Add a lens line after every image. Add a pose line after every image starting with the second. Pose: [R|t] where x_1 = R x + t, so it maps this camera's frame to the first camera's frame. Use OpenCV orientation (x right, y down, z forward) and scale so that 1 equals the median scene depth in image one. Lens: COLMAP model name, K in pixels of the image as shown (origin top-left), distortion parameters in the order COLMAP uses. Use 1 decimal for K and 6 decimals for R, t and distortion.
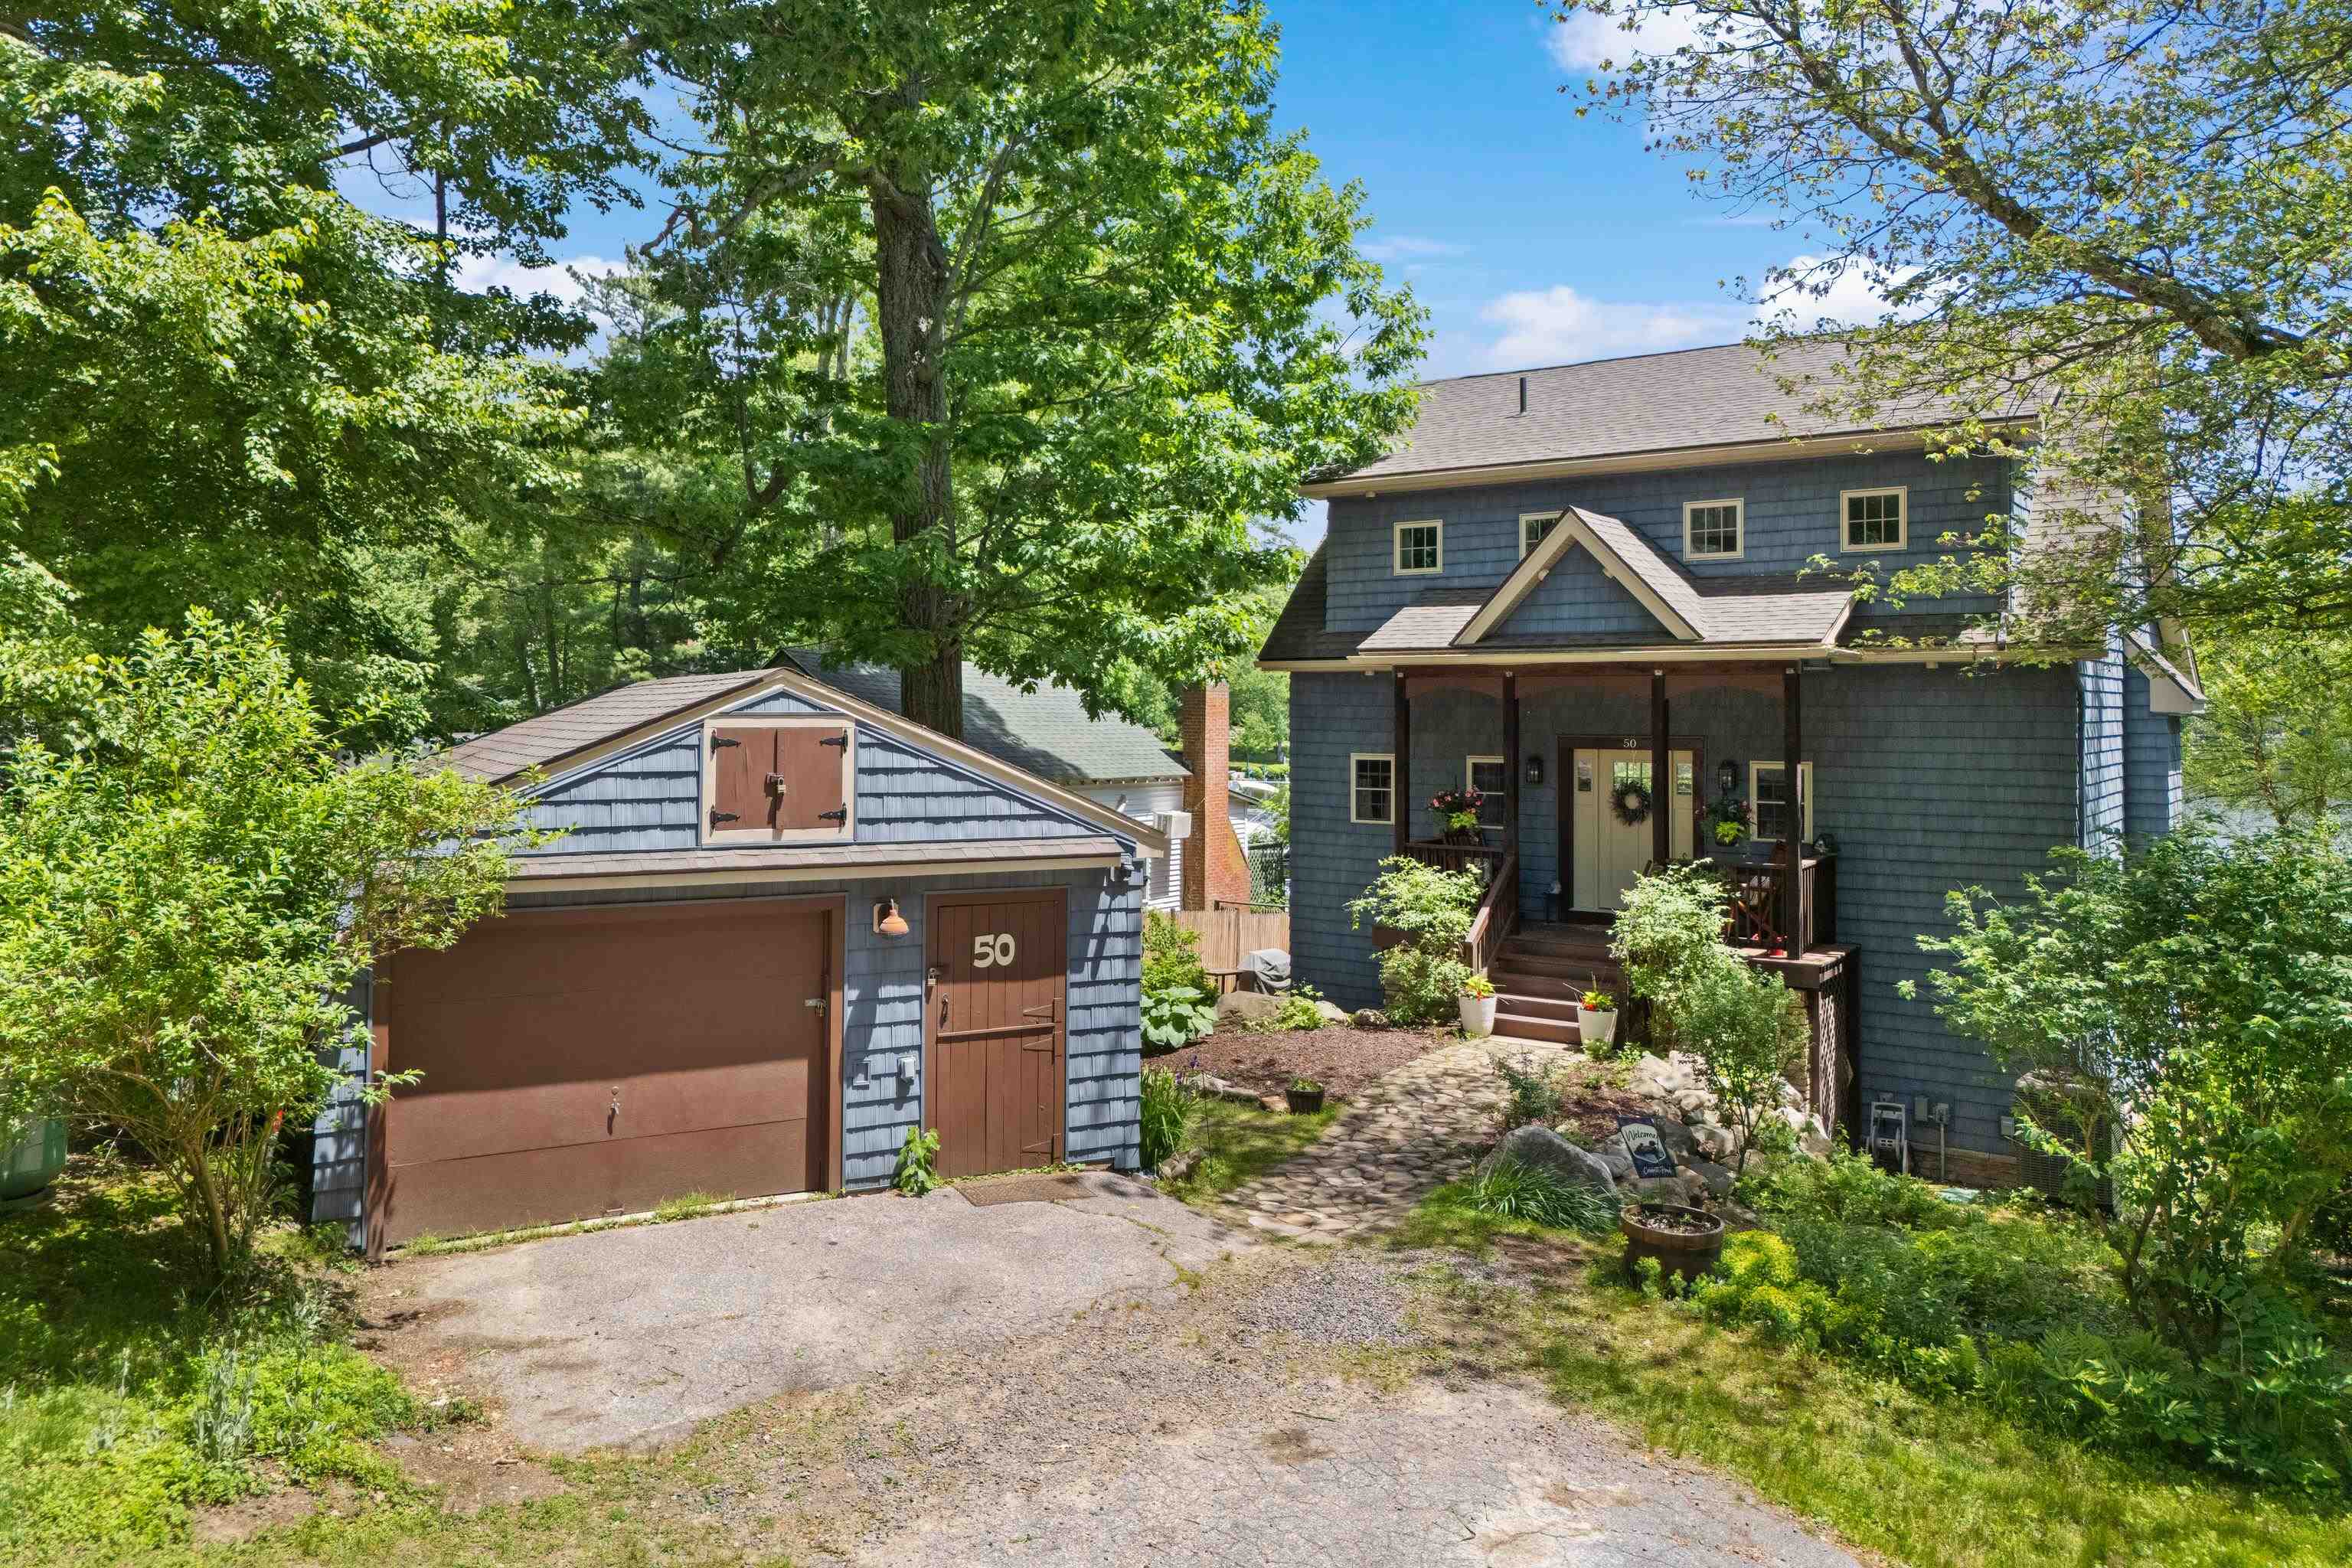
lens RADIAL K [[1647.6, 0, 1201.9], [0, 1647.6, 808.9], [0, 0, 1]] dist [0.102209, -0.128001]
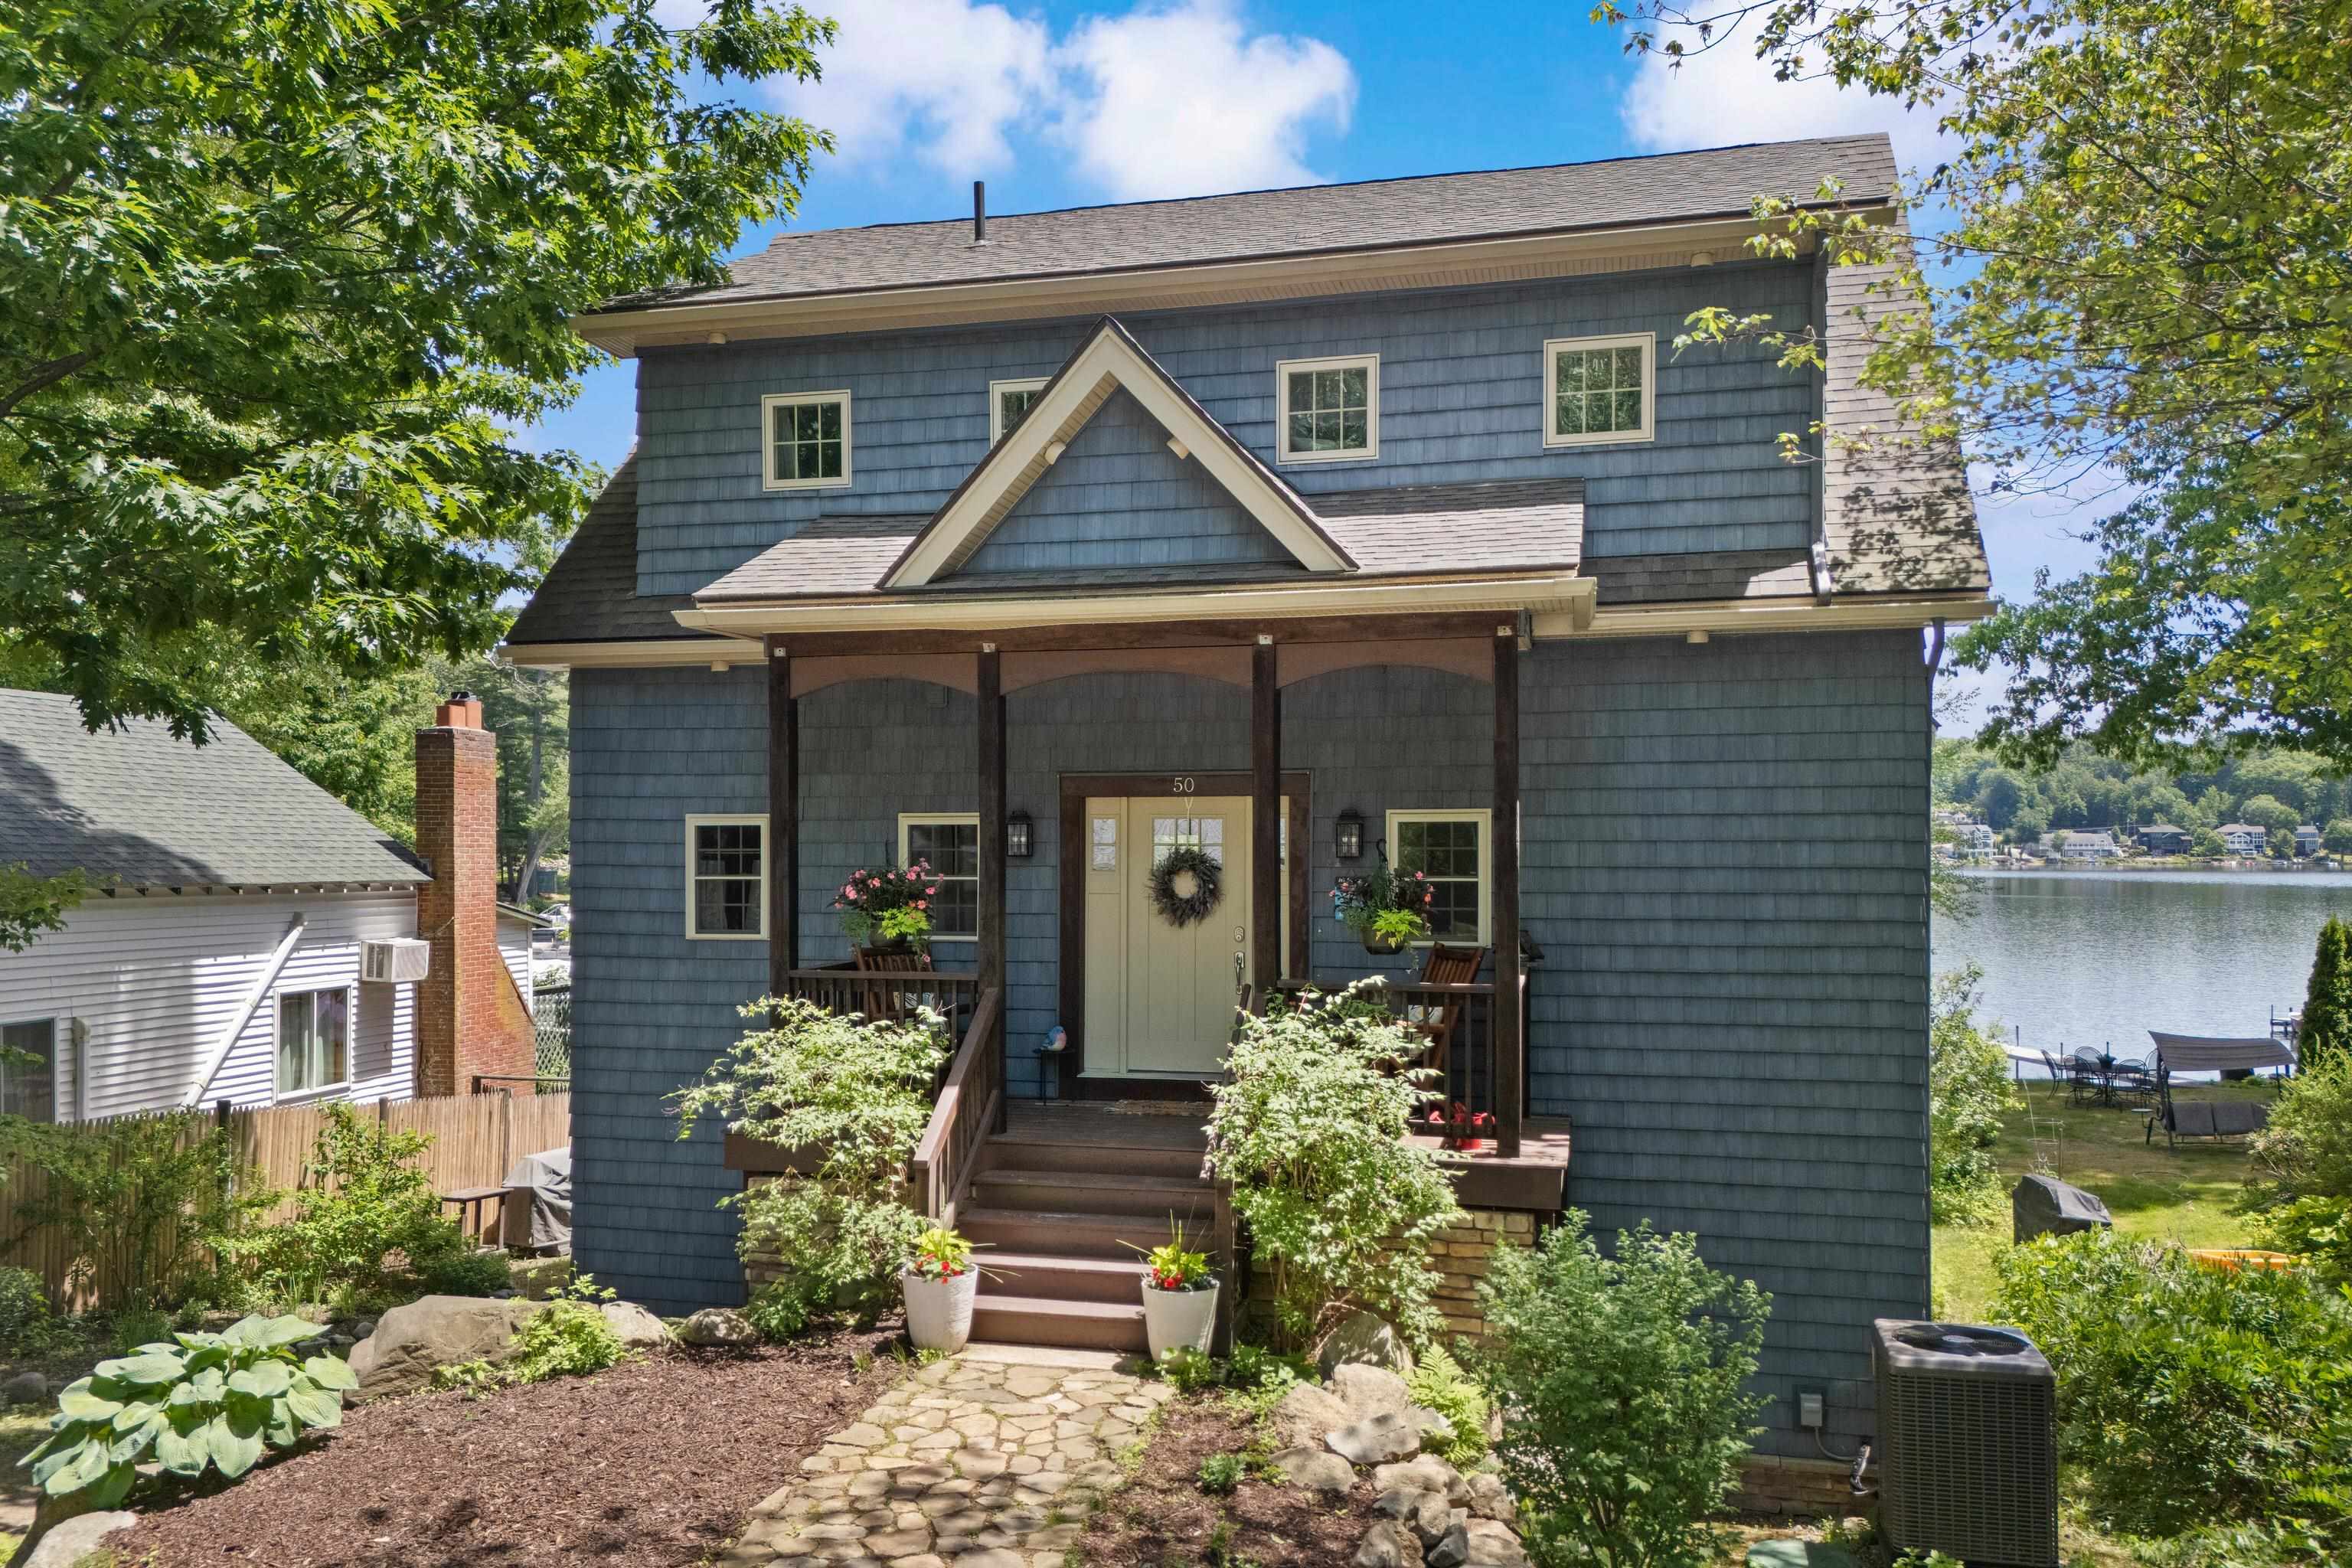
lens RADIAL K [[1647.6, 0, 1201.9], [0, 1647.6, 808.9], [0, 0, 1]] dist [0.102209, -0.128001]
pose [[0.929016, 0.004385, 0.370012, 0.052120], [0.025034, 0.996894, -0.074670, 0.012910], [-0.369191, 0.078633, 0.926021, 0.484495]]
